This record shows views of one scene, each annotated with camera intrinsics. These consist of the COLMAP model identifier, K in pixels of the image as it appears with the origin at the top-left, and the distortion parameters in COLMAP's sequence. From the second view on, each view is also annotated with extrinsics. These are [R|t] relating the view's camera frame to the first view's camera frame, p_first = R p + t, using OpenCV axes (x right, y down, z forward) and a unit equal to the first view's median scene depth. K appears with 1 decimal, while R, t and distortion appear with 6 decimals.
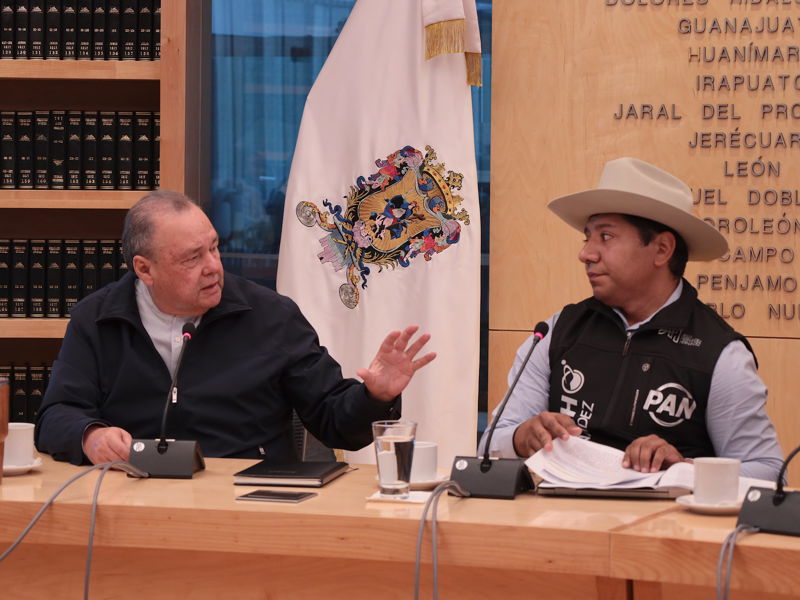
lens RADIAL K [[2445.3, 0, 400.0], [0, 2445.3, 300.0], [0, 0, 1]] dist [-0.052072, 0.048689]
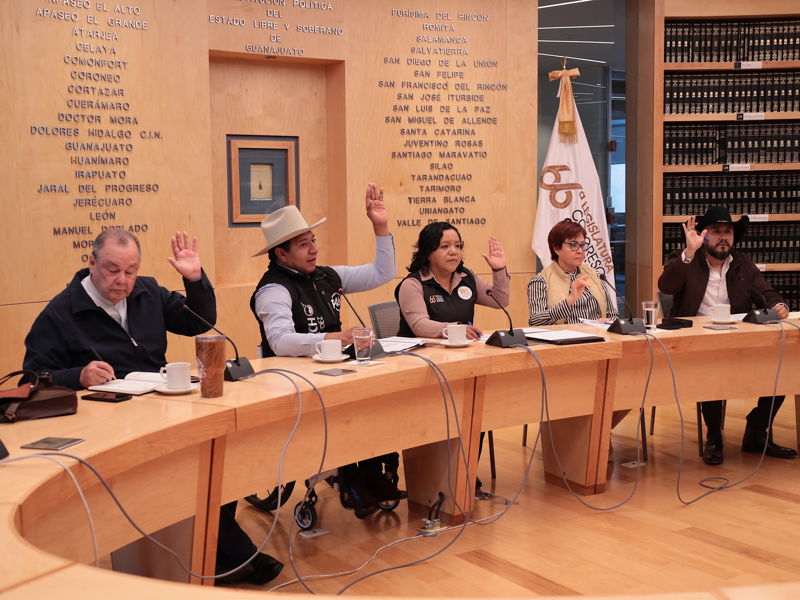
lens RADIAL K [[1026.1, 0, 400.0], [0, 1026.1, 300.0], [0, 0, 1]] dist [-0.025268, 0.071217]
pose [[0.440789, -0.094457, 0.892627, -0.527104], [0.074378, 0.994871, 0.068548, -0.022812], [-0.894524, 0.036176, 0.445554, 0.379129]]
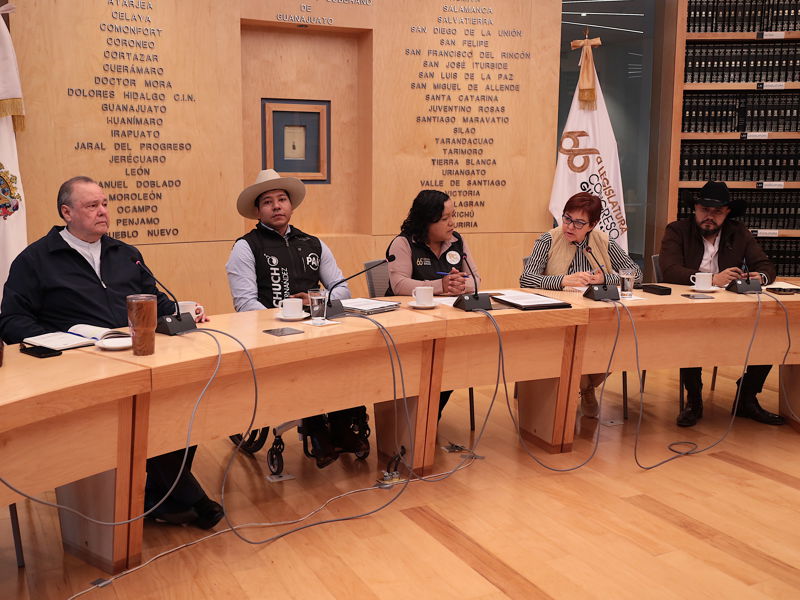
lens RADIAL K [[878.2, 0, 400.0], [0, 878.2, 300.0], [0, 0, 1]] dist [-0.003703, -0.000643]
pose [[0.542759, -0.134477, 0.829053, -0.418562], [0.052012, 0.990586, 0.126627, -0.025430], [-0.838277, -0.025608, 0.544643, 0.334732]]
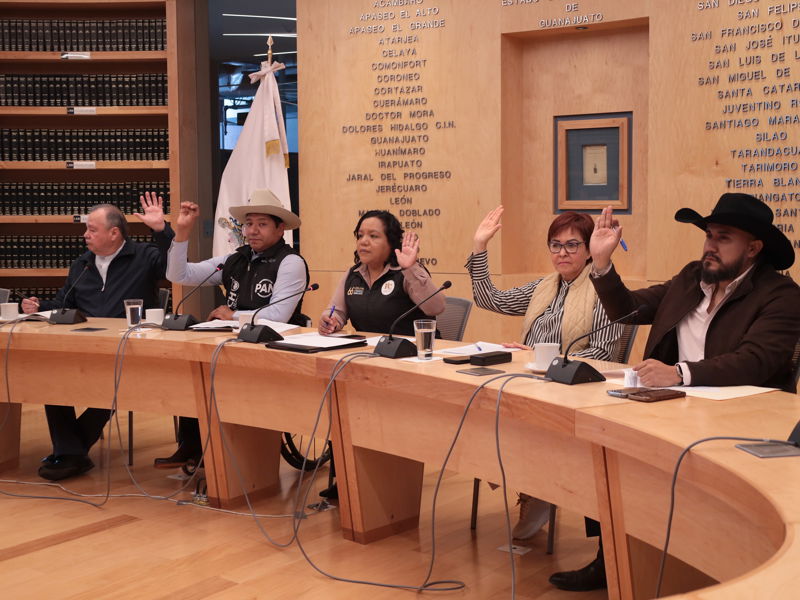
lens RADIAL K [[1070.8, 0, 400.0], [0, 1070.8, 300.0], [0, 0, 1]] dist [-0.032436, 0.046500]
pose [[0.993045, -0.003832, -0.117677, 0.260875], [0.006472, 0.999736, 0.022058, 0.018891], [0.117561, -0.022666, 0.992807, -0.024808]]
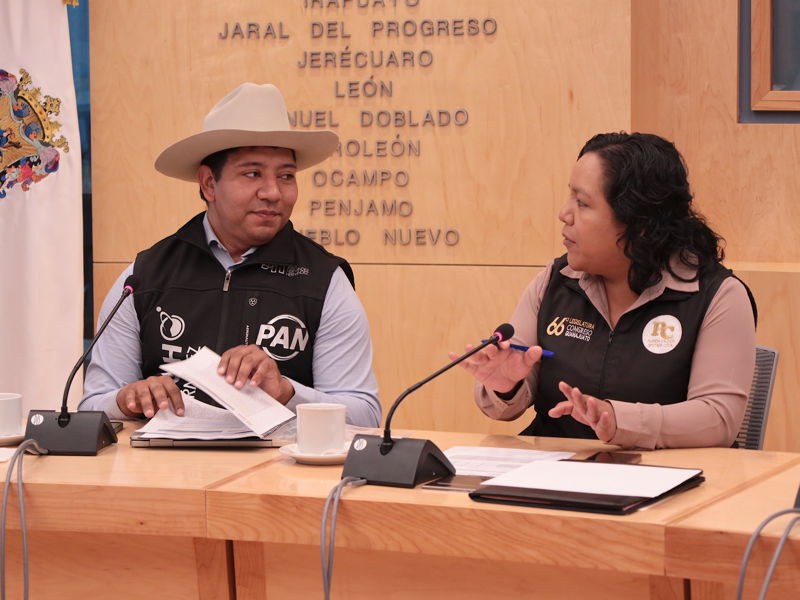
lens RADIAL K [[2415.8, 0, 400.0], [0, 2415.8, 300.0], [0, 0, 1]] dist [0.053444, -1.110093]
pose [[0.988749, -0.026019, 0.147302, 0.015795], [0.020858, 0.999117, 0.036474, -0.005080], [-0.148121, -0.032991, 0.988419, 0.054196]]
